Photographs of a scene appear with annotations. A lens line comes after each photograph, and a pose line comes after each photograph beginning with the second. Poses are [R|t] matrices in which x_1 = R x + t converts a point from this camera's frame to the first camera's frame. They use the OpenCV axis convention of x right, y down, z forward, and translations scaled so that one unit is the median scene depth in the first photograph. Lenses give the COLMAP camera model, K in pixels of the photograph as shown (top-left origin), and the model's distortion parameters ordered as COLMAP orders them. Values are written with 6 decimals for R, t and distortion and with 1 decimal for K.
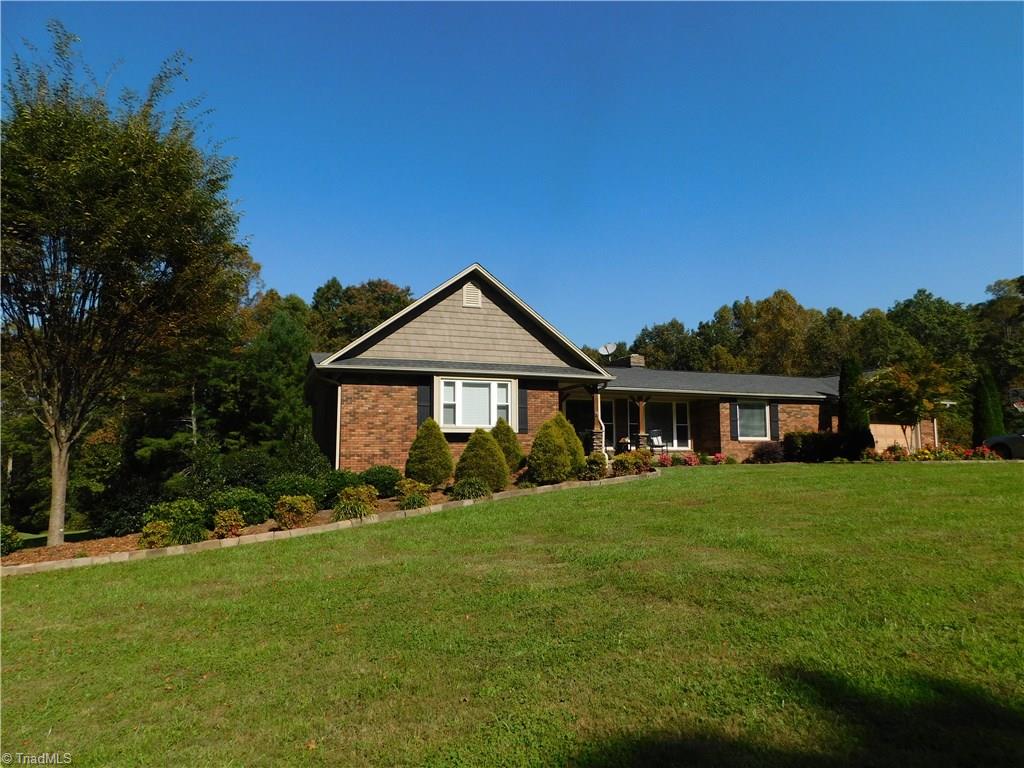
lens RADIAL K [[682.9, 0, 543.9], [0, 682.9, 420.3], [0, 0, 1]] dist [-0.110662, 0.093928]
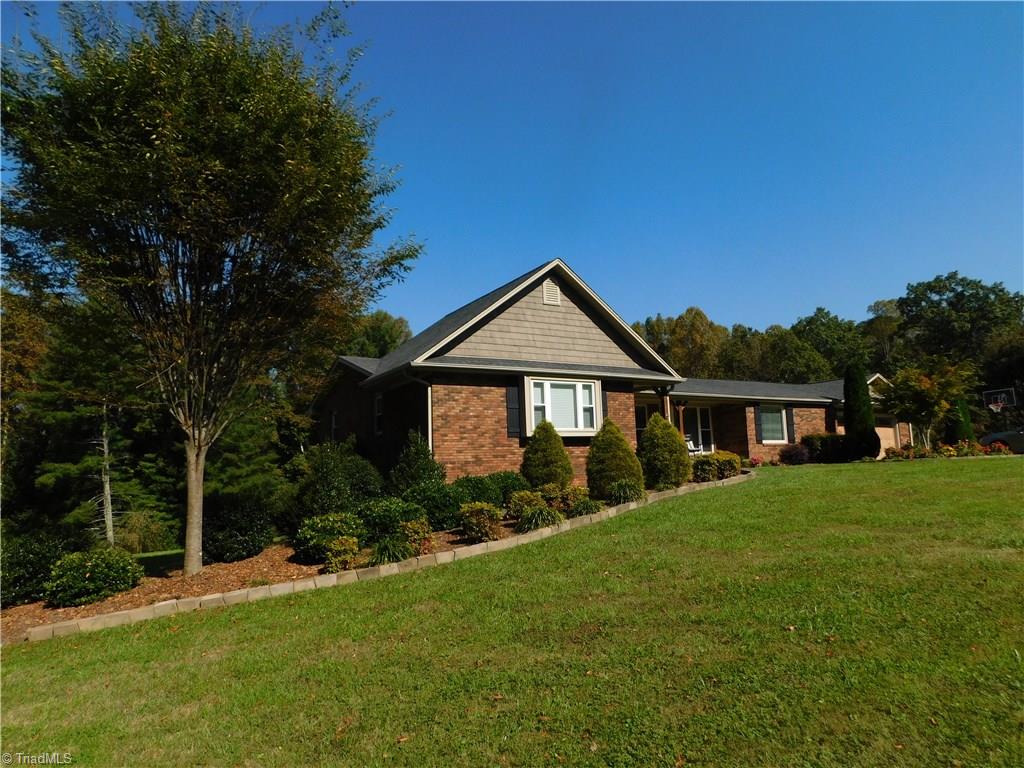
lens RADIAL K [[682.9, 0, 543.9], [0, 682.9, 420.3], [0, 0, 1]] dist [-0.110662, 0.093928]
pose [[0.985882, -0.015839, 0.166688, -0.266960], [0.020487, 0.999447, -0.026203, 0.018733], [-0.166181, 0.029248, 0.985661, 0.068065]]
